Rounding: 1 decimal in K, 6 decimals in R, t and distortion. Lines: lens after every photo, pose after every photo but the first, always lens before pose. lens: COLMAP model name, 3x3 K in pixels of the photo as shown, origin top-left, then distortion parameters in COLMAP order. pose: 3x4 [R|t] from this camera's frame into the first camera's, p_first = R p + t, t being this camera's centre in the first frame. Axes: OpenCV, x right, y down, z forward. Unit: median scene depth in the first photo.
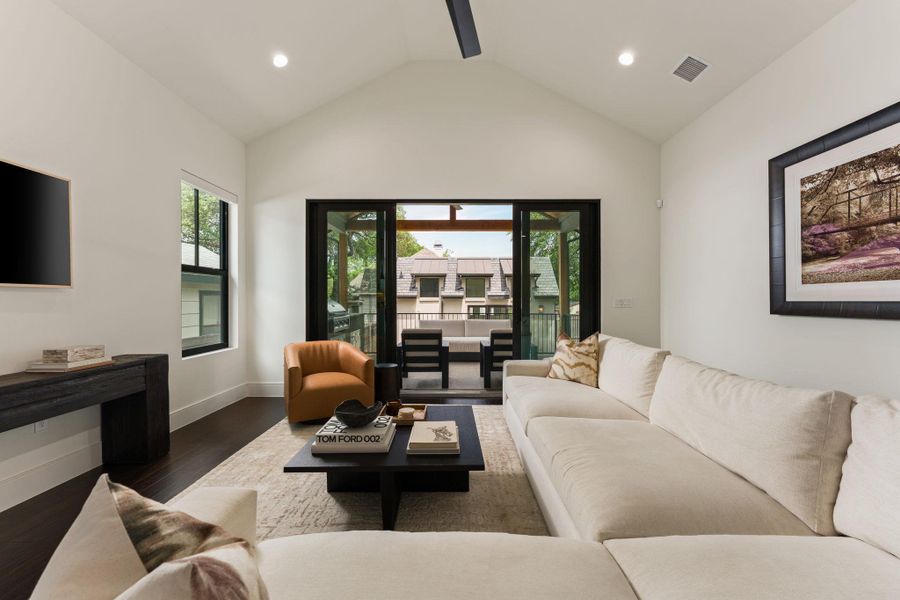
lens RADIAL K [[359.4, 0, 449.6], [0, 359.4, 301.8], [0, 0, 1]] dist [-0.002931, 0.000389]
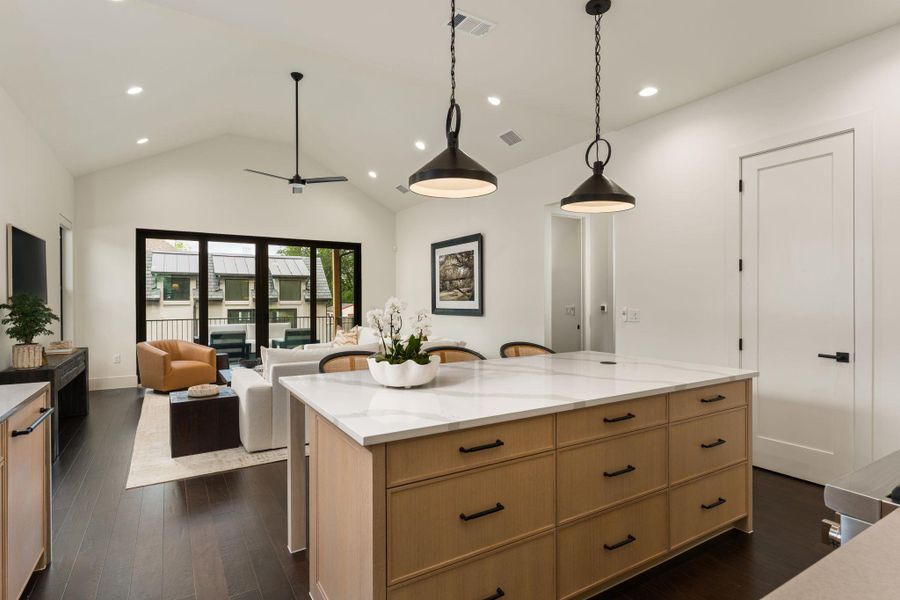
lens RADIAL K [[466.9, 0, 450.8], [0, 466.9, 301.1], [0, 0, 1]] dist [-0.007846, -0.001671]
pose [[0.851289, -0.003074, 0.524688, -0.550463], [0.004486, 0.999989, -0.001420, -0.044011], [-0.524678, 0.003563, 0.851293, -1.624304]]
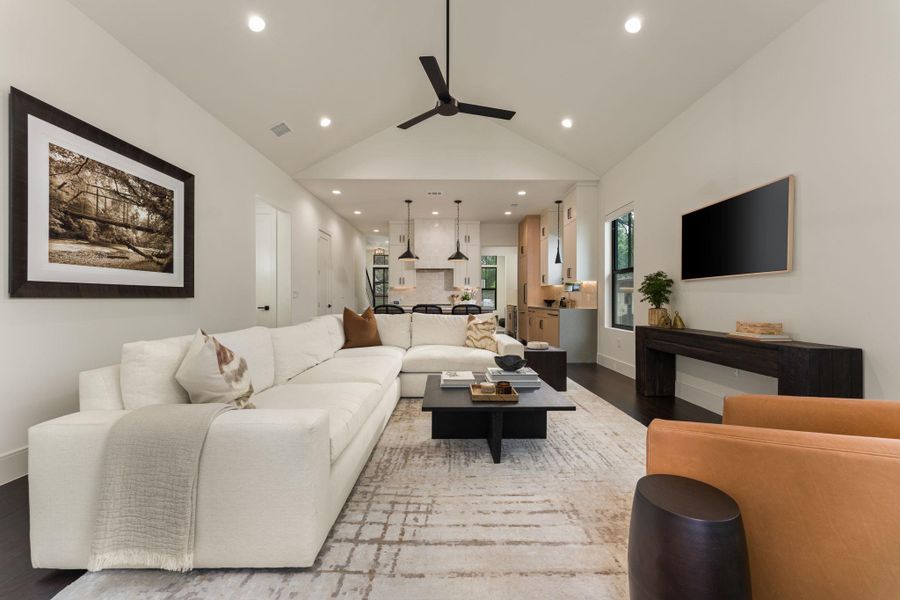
lens RADIAL K [[359.4, 0, 451.4], [0, 359.4, 300.9], [0, 0, 1]] dist [-0.002931, 0.000389]
pose [[-0.999681, 0.000215, -0.025259, 0.015021], [-0.000045, 0.999947, 0.010281, 0.036838], [0.025259, 0.010279, -0.999628, 1.911515]]
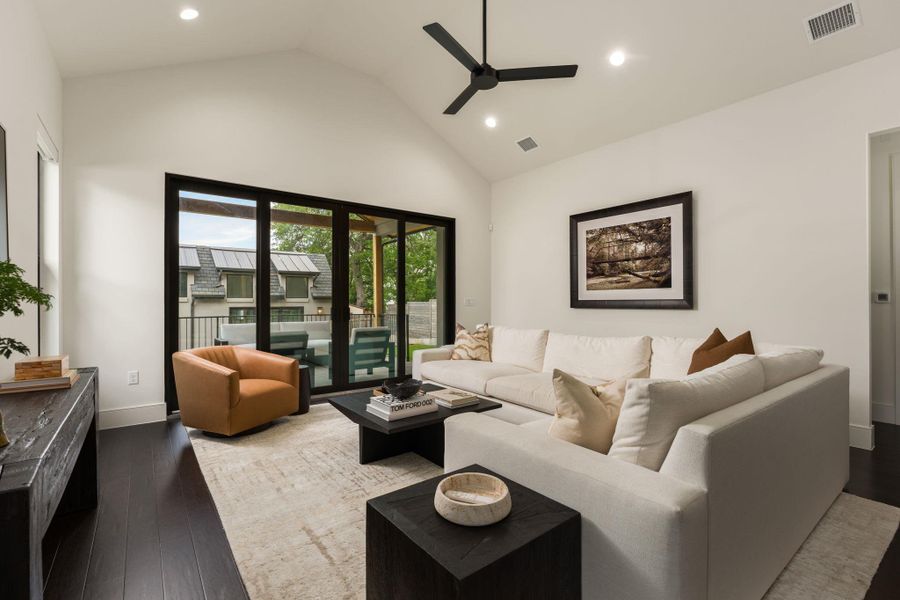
lens RADIAL K [[407.9, 0, 449.7], [0, 407.9, 302.1], [0, 0, 1]] dist [-0.000643, -0.000195]
pose [[0.791780, -0.001742, 0.610803, -0.780297], [0.003683, 0.999991, -0.001923, 0.010470], [-0.610795, 0.003772, 0.791780, -0.177628]]
